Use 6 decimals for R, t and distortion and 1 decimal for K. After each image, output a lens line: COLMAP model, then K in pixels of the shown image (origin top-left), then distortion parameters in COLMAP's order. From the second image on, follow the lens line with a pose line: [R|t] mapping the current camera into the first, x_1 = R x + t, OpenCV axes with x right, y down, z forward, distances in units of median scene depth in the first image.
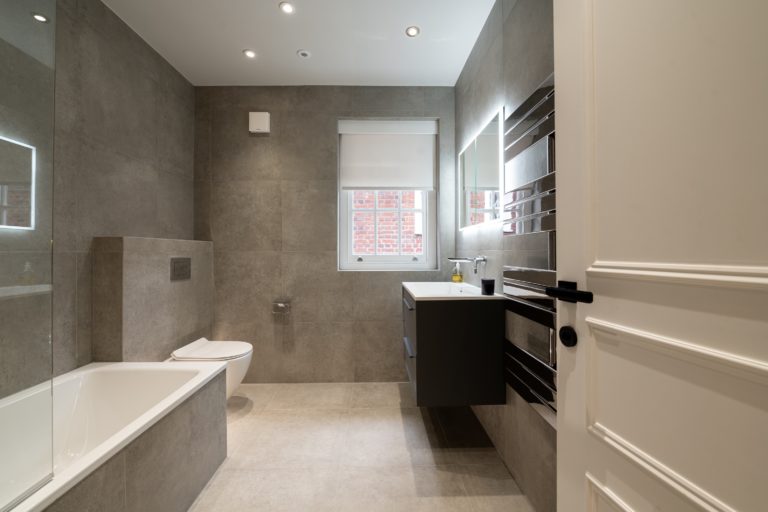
lens RADIAL K [[308.7, 0, 381.1], [0, 308.7, 248.0], [0, 0, 1]] dist [-0.005220, -0.001894]
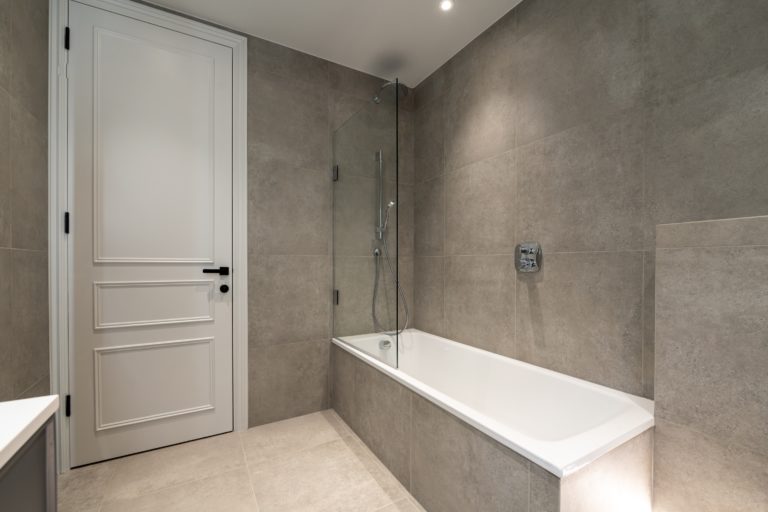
lens RADIAL K [[308.7, 0, 371.3], [0, 308.7, 263.3], [0, 0, 1]] dist [-0.005220, -0.001894]
pose [[-0.883353, 0.002324, -0.468702, -0.003146], [0.007286, 0.999935, -0.008773, 0.040625], [0.468651, -0.011165, -0.883313, 1.163922]]
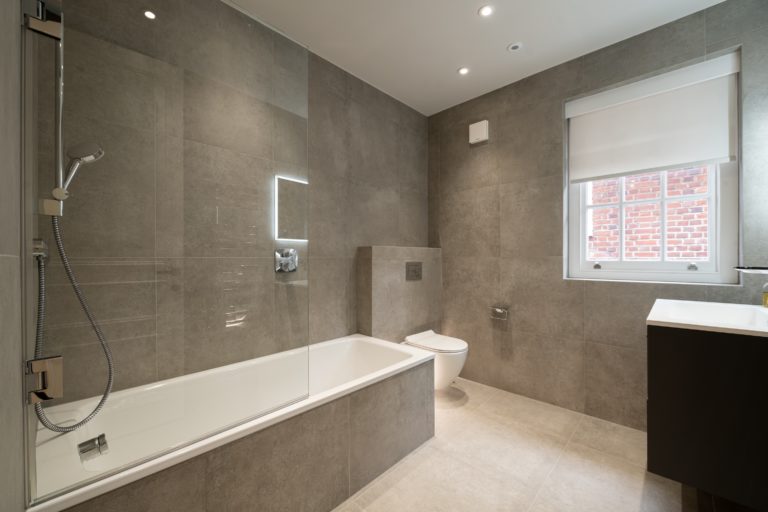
lens RADIAL K [[308.7, 0, 387.1], [0, 308.7, 257.2], [0, 0, 1]] dist [-0.005220, -0.001894]
pose [[0.712090, 0.000252, -0.702088, 0.160339], [0.009023, 0.999914, 0.009510, 0.000067], [0.702030, -0.013107, 0.712026, 0.057934]]
